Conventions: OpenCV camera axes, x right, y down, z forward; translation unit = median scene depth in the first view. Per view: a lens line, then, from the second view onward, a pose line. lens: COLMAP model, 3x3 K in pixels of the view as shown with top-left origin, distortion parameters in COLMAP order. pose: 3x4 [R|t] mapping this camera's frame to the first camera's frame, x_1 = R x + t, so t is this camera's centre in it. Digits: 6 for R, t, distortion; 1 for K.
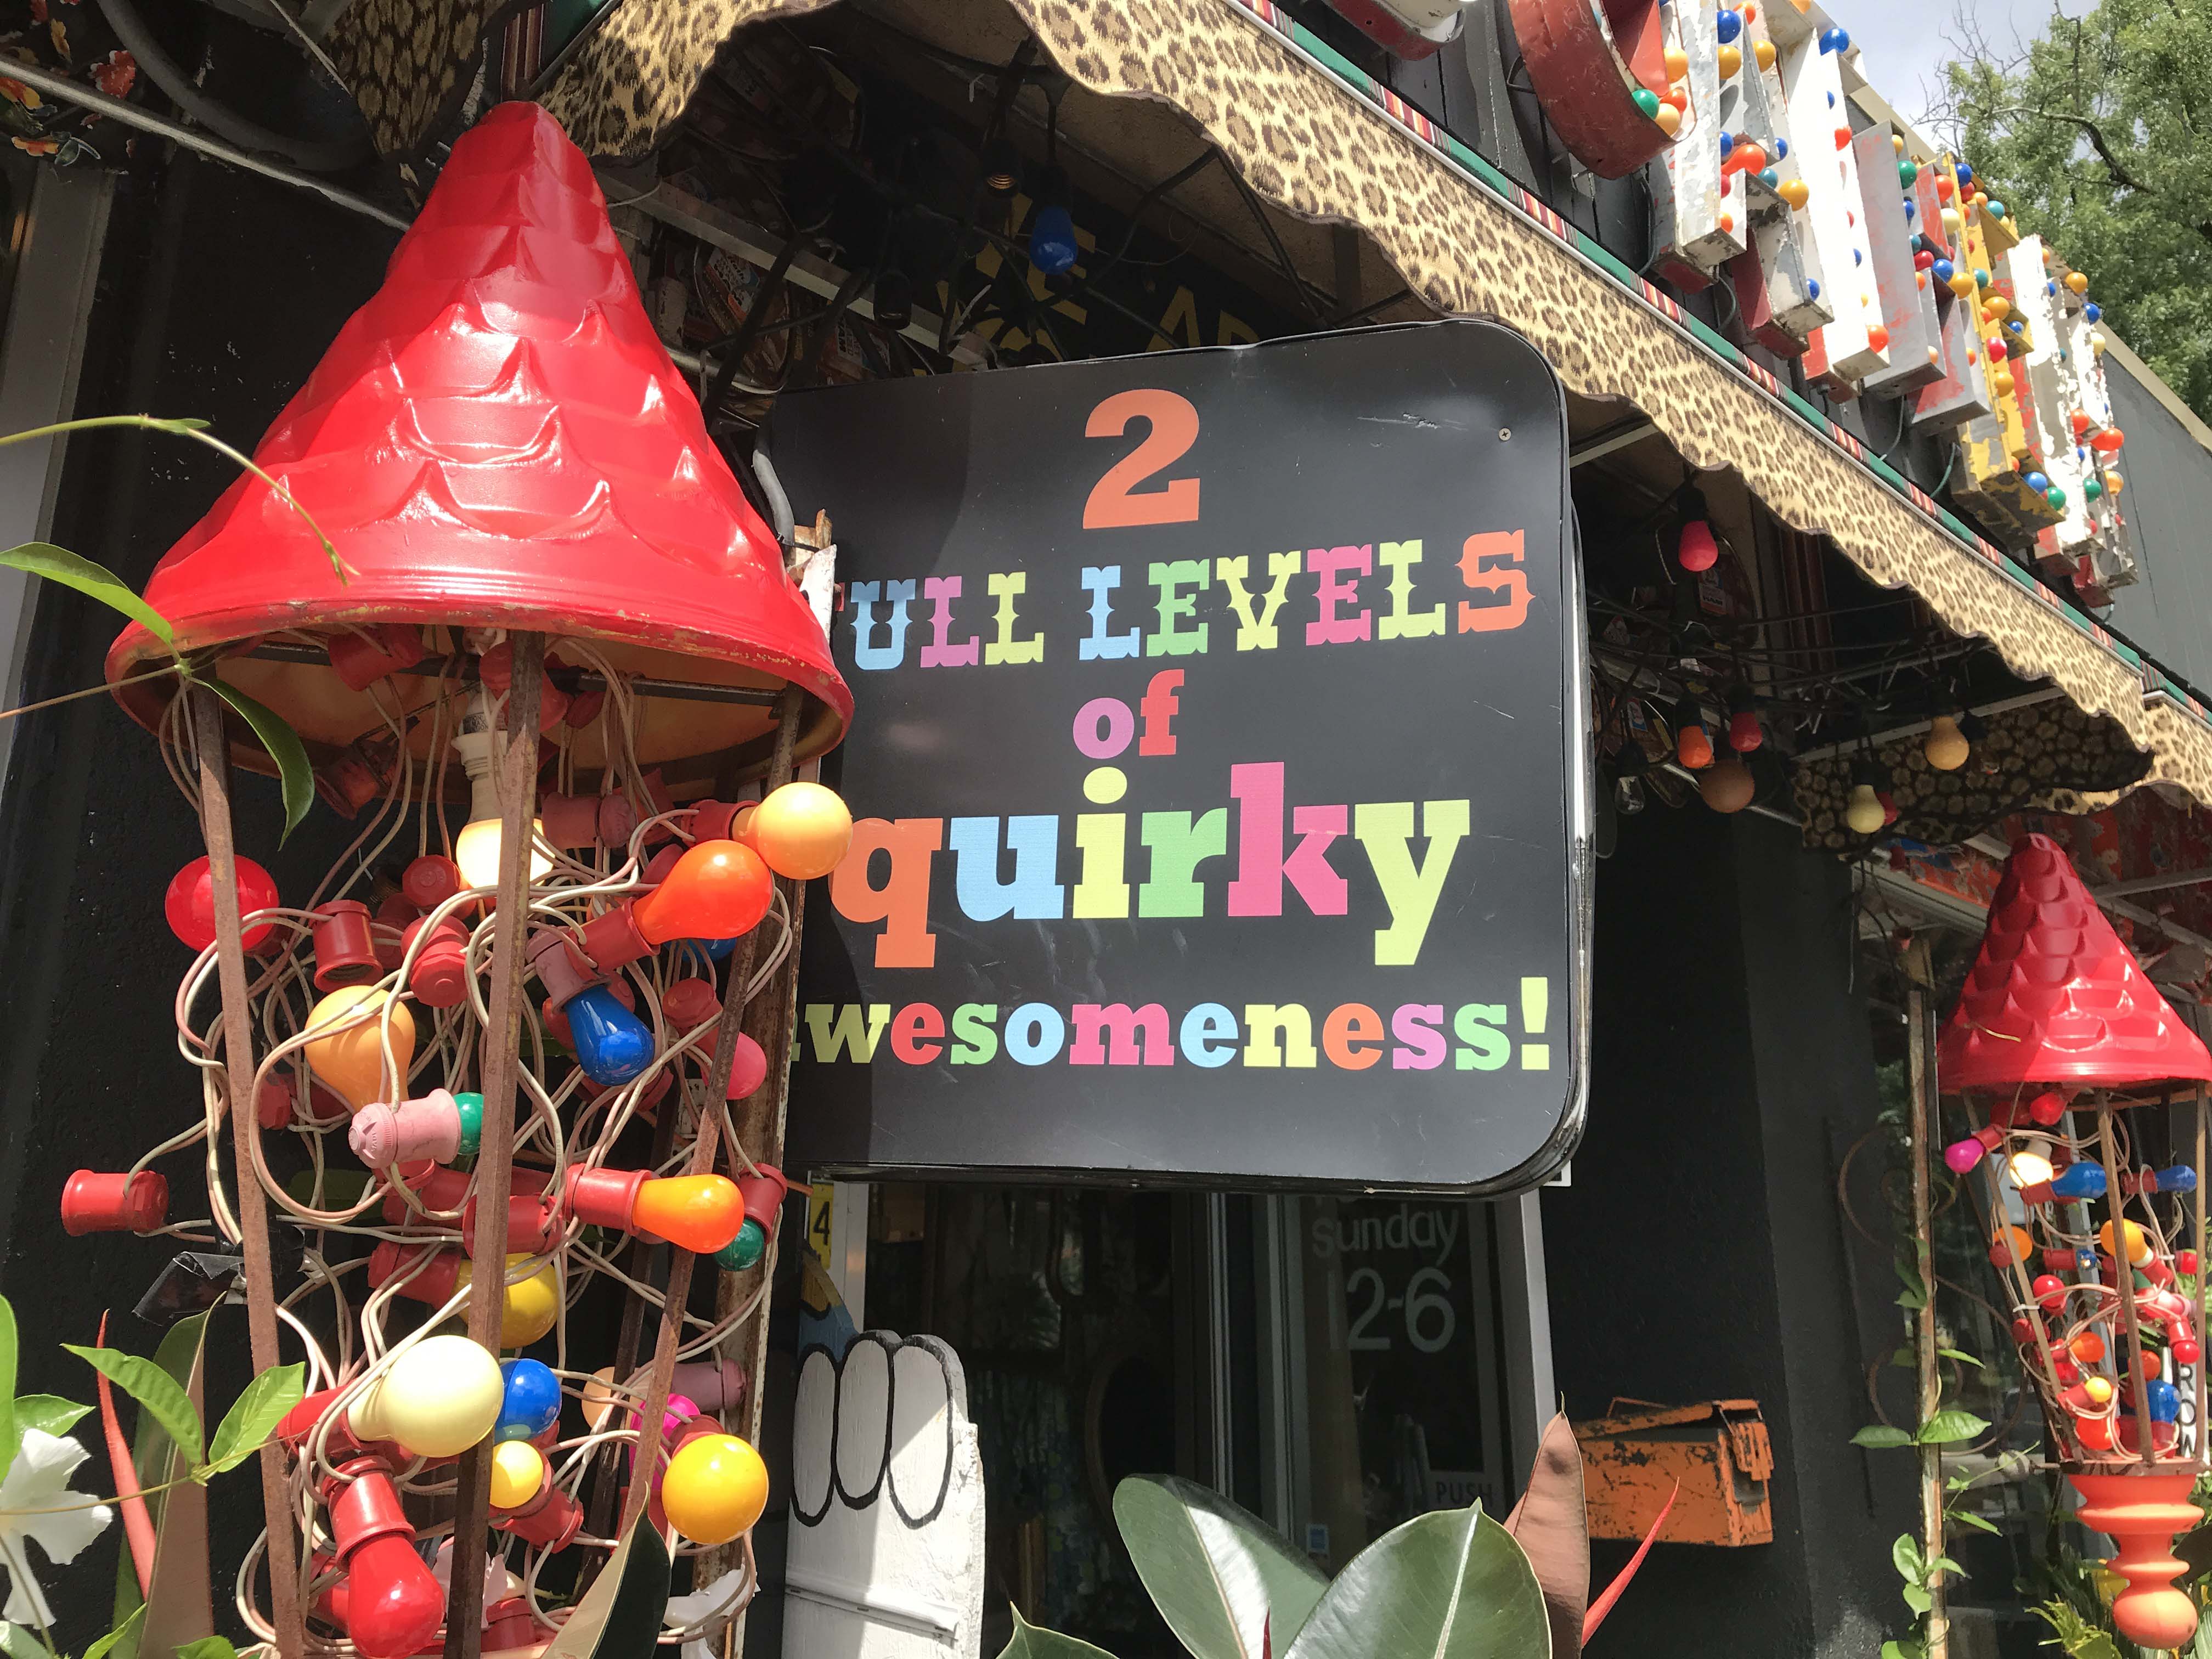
lens RADIAL K [[1791.0, 0, 1114.1], [0, 1791.0, 823.9], [0, 0, 1]] dist [0.010927, -0.009855]
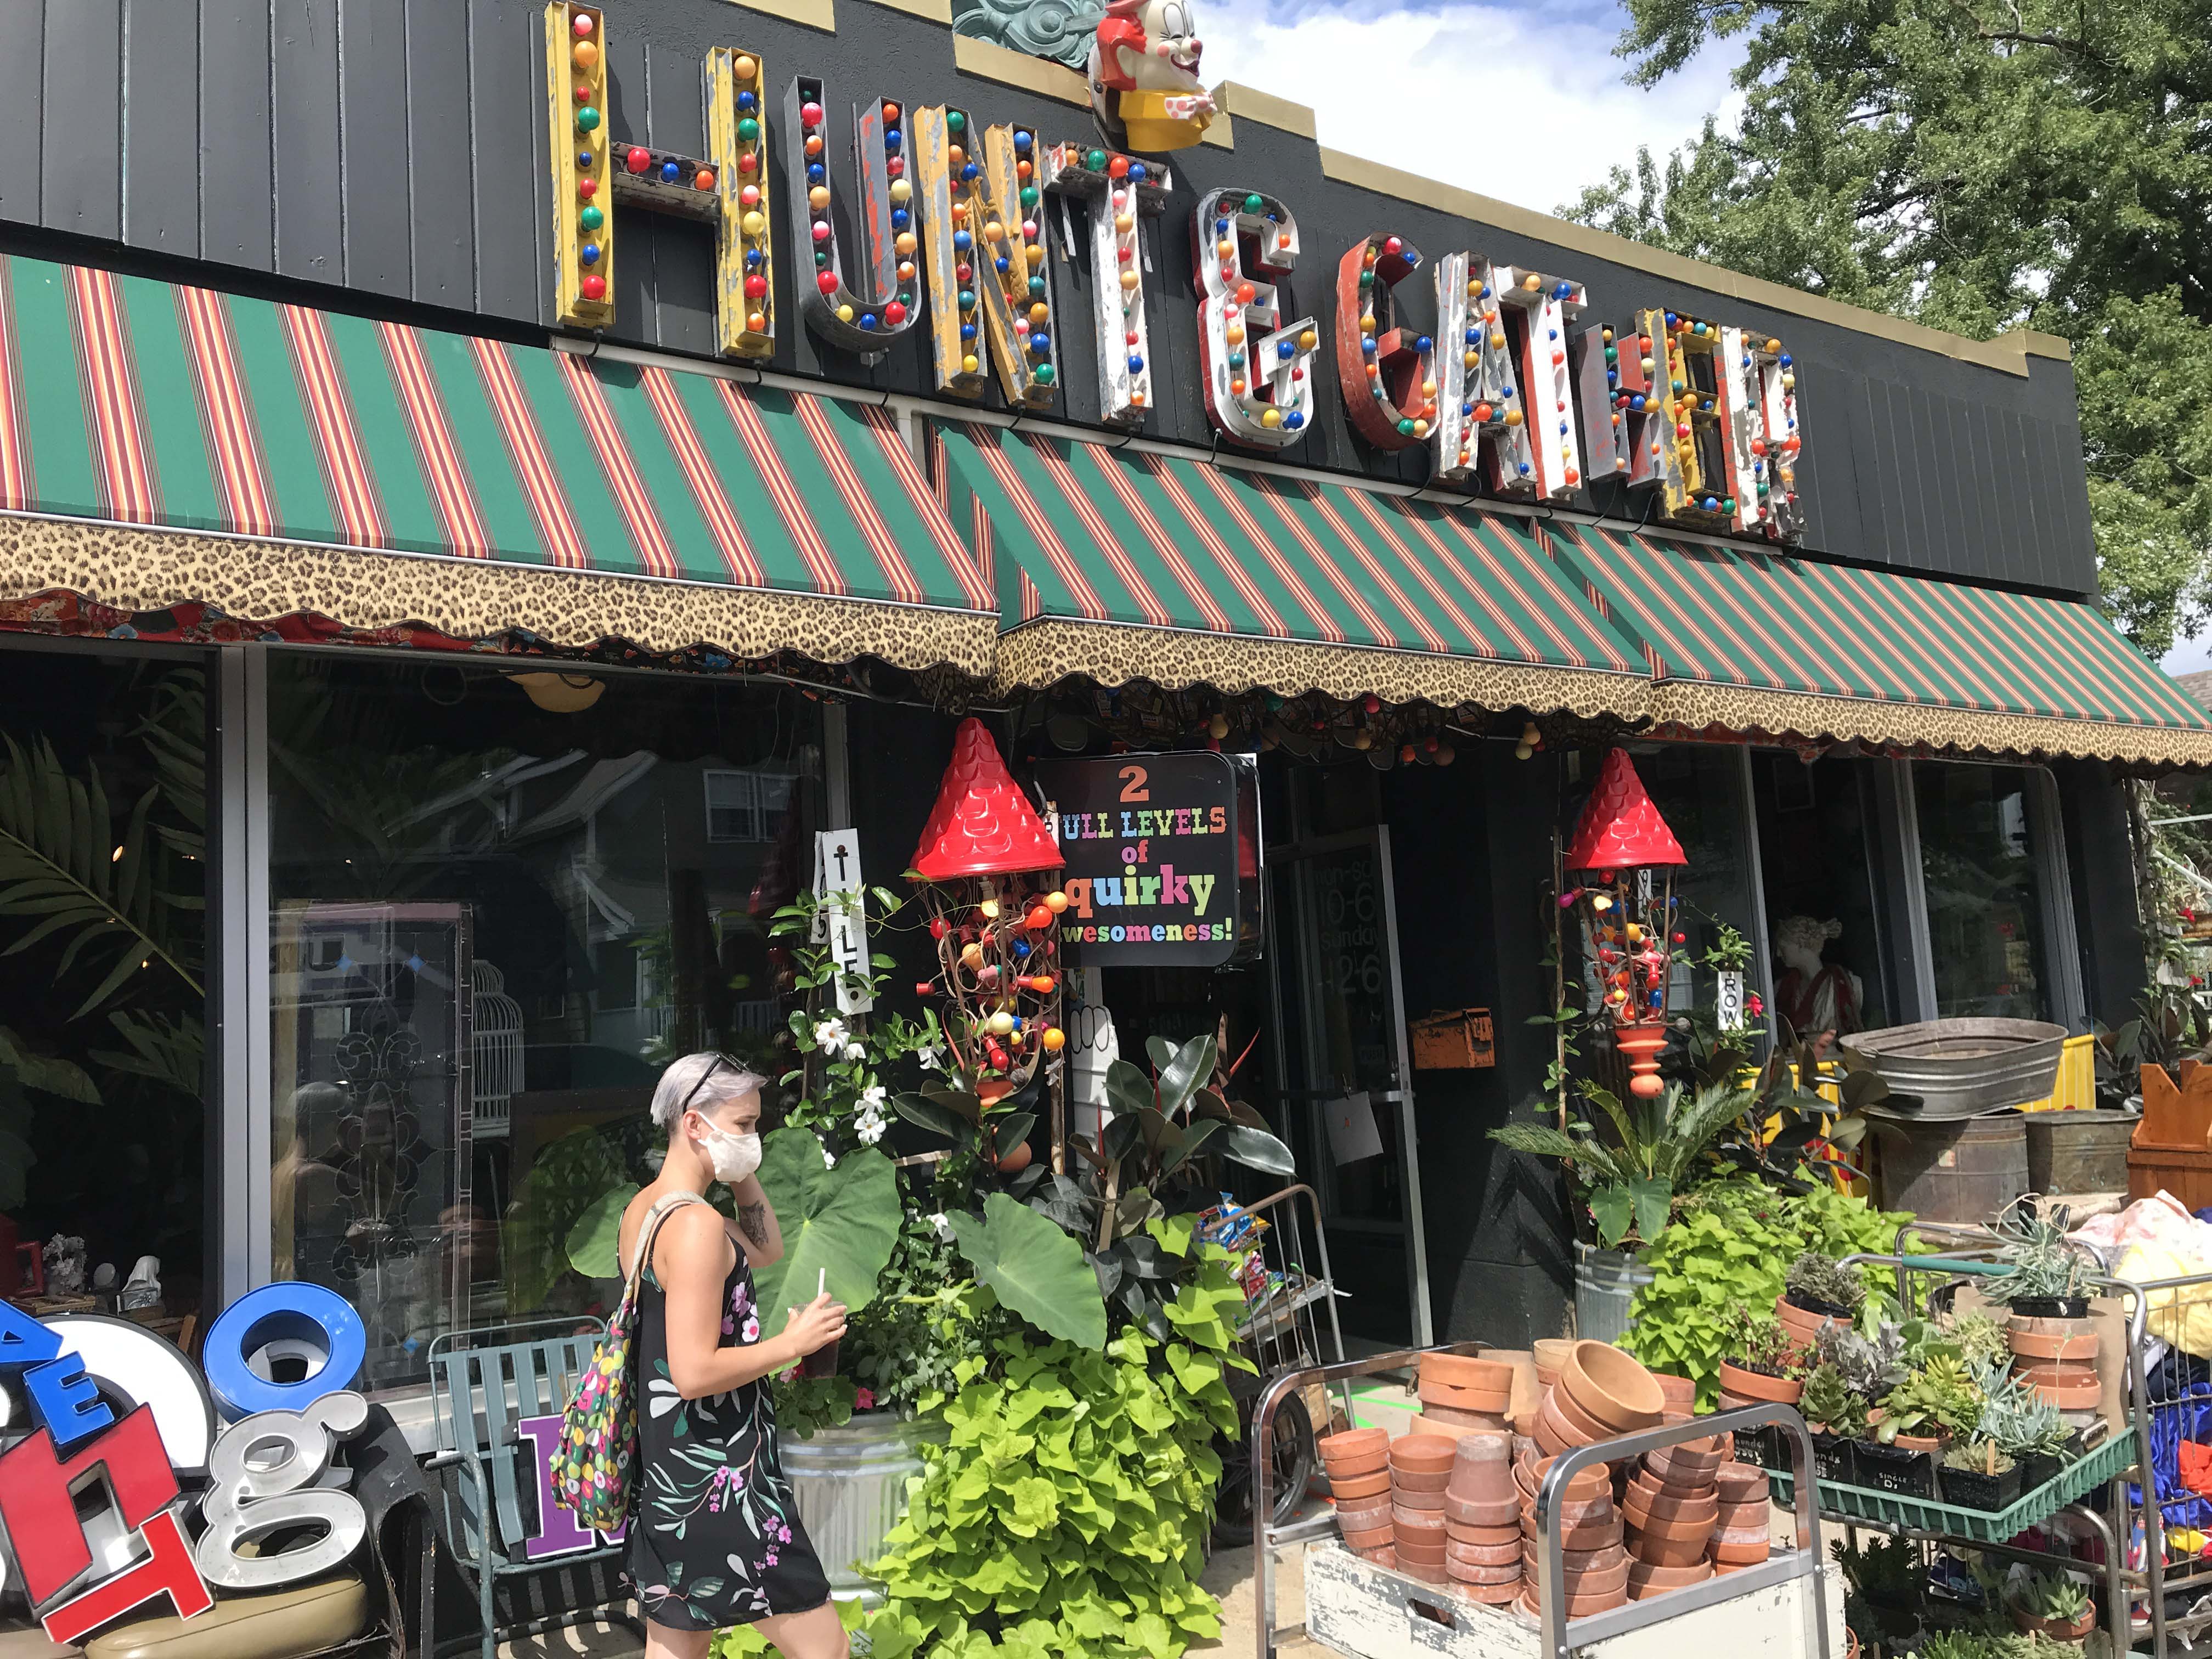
lens RADIAL K [[1791.0, 0, 1101.8], [0, 1791.0, 831.3], [0, 0, 1]] dist [0.010927, -0.009855]
pose [[0.985424, -0.070180, -0.154963, 0.560681], [0.098575, 0.977982, 0.183940, -0.853645], [0.138642, -0.196535, 0.970645, -2.882323]]
